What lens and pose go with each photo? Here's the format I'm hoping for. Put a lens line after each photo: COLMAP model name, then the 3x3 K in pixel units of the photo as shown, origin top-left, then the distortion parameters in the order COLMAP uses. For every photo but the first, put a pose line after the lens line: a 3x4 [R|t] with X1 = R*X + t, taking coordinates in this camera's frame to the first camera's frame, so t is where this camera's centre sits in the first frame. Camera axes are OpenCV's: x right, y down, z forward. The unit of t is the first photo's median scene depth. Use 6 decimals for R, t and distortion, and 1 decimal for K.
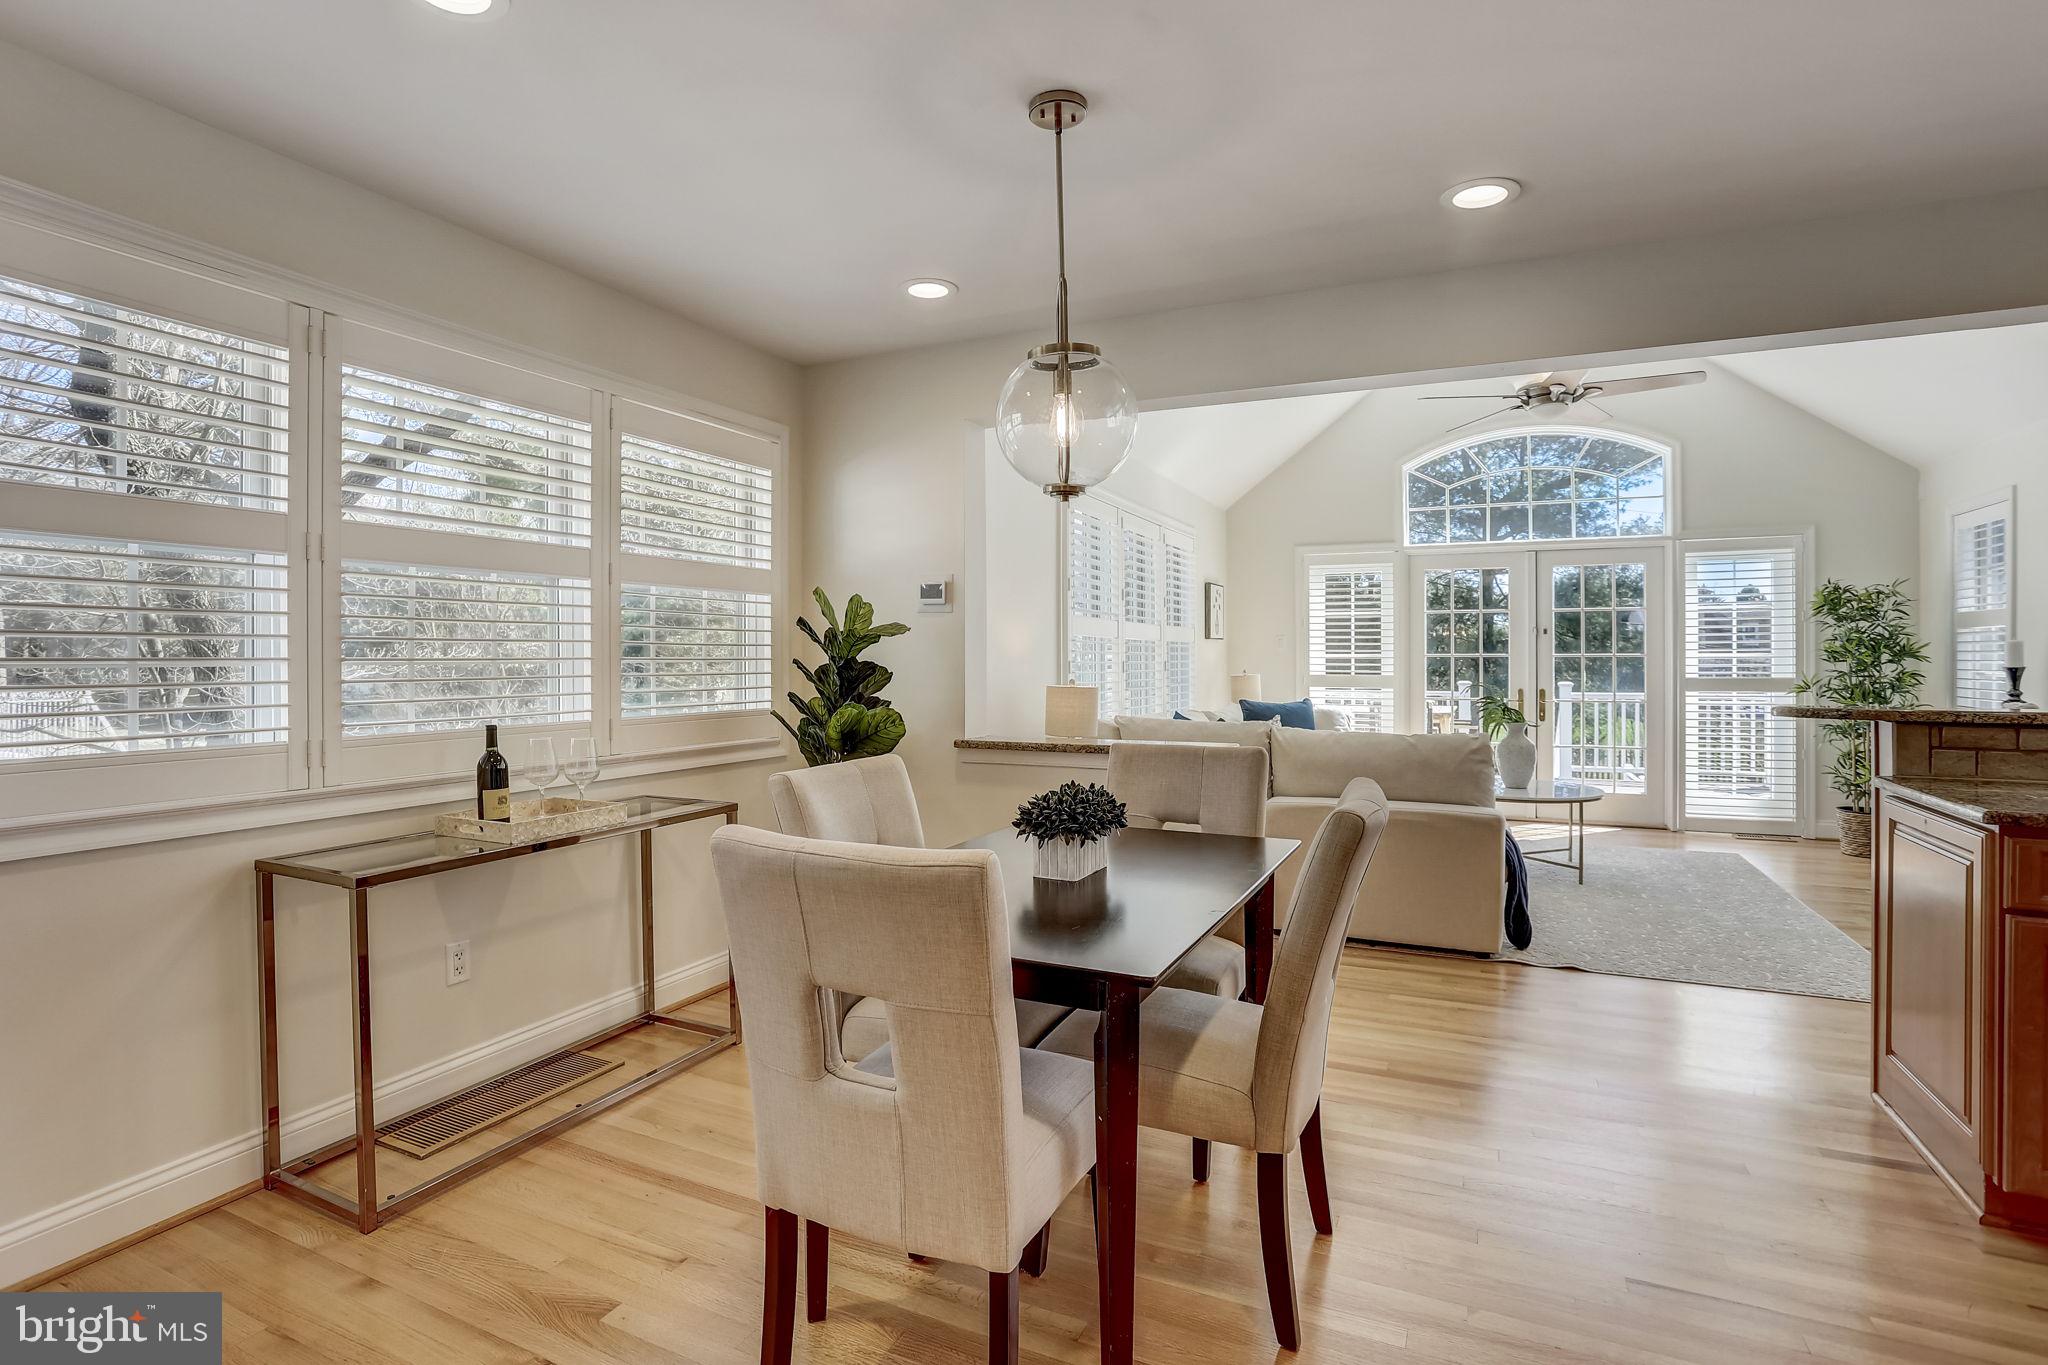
lens RADIAL K [[1005.2, 0, 1016.6], [0, 1005.2, 654.7], [0, 0, 1]] dist [-0.057335, 0.031294]
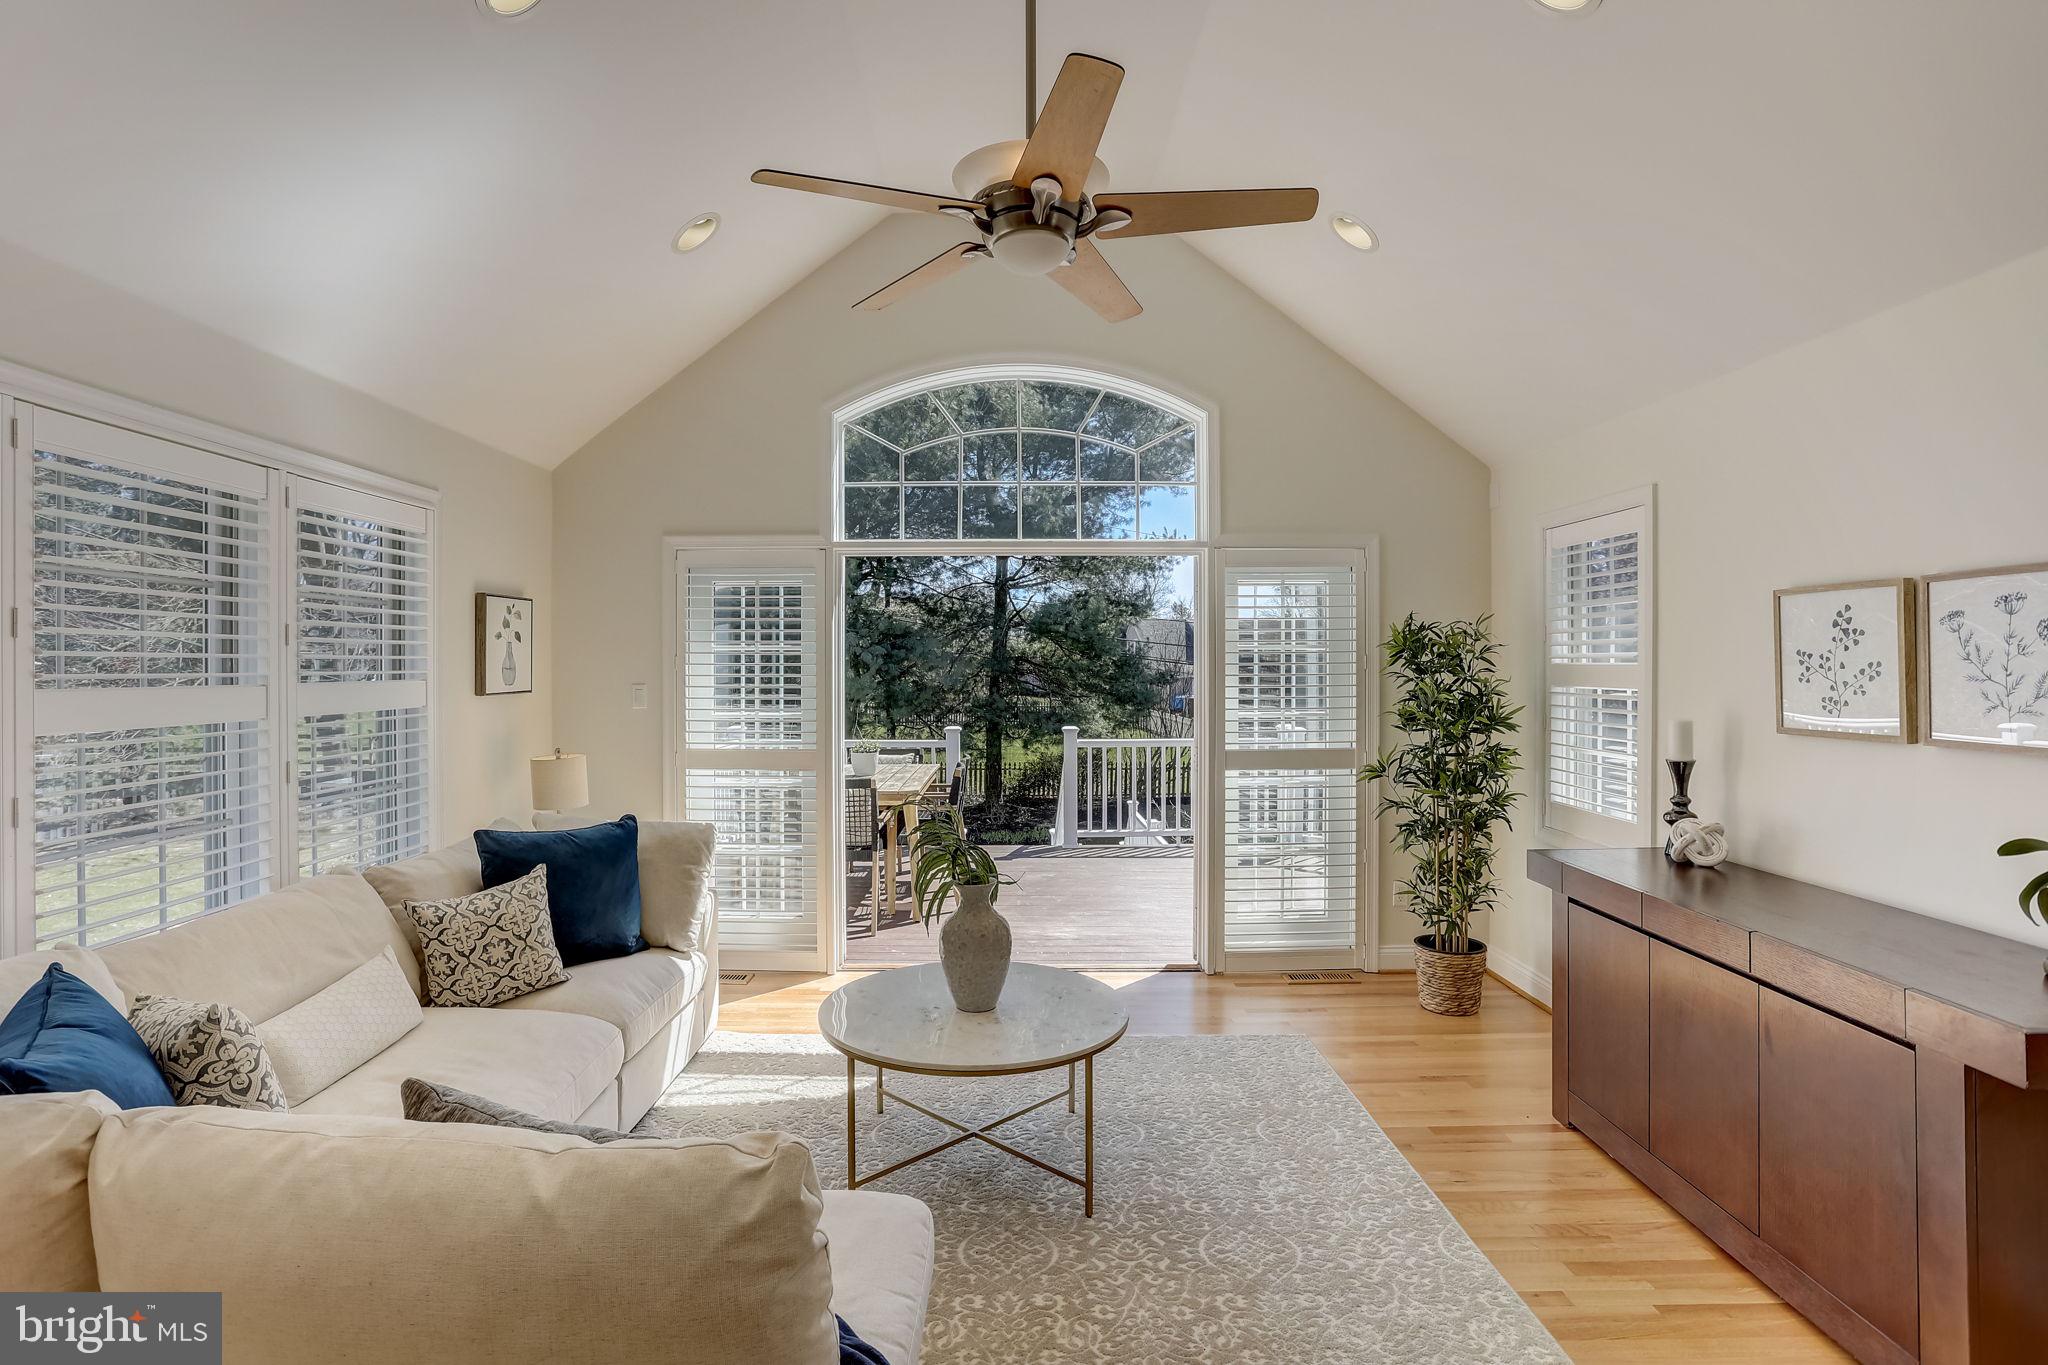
lens RADIAL K [[1005.2, 0, 1016.6], [0, 1005.2, 654.7], [0, 0, 1]] dist [-0.057335, 0.031294]
pose [[0.901126, 0.003754, 0.433542, 0.281351], [-0.000468, 0.999970, -0.007686, -0.042400], [-0.433558, 0.006723, 0.901101, 0.495049]]
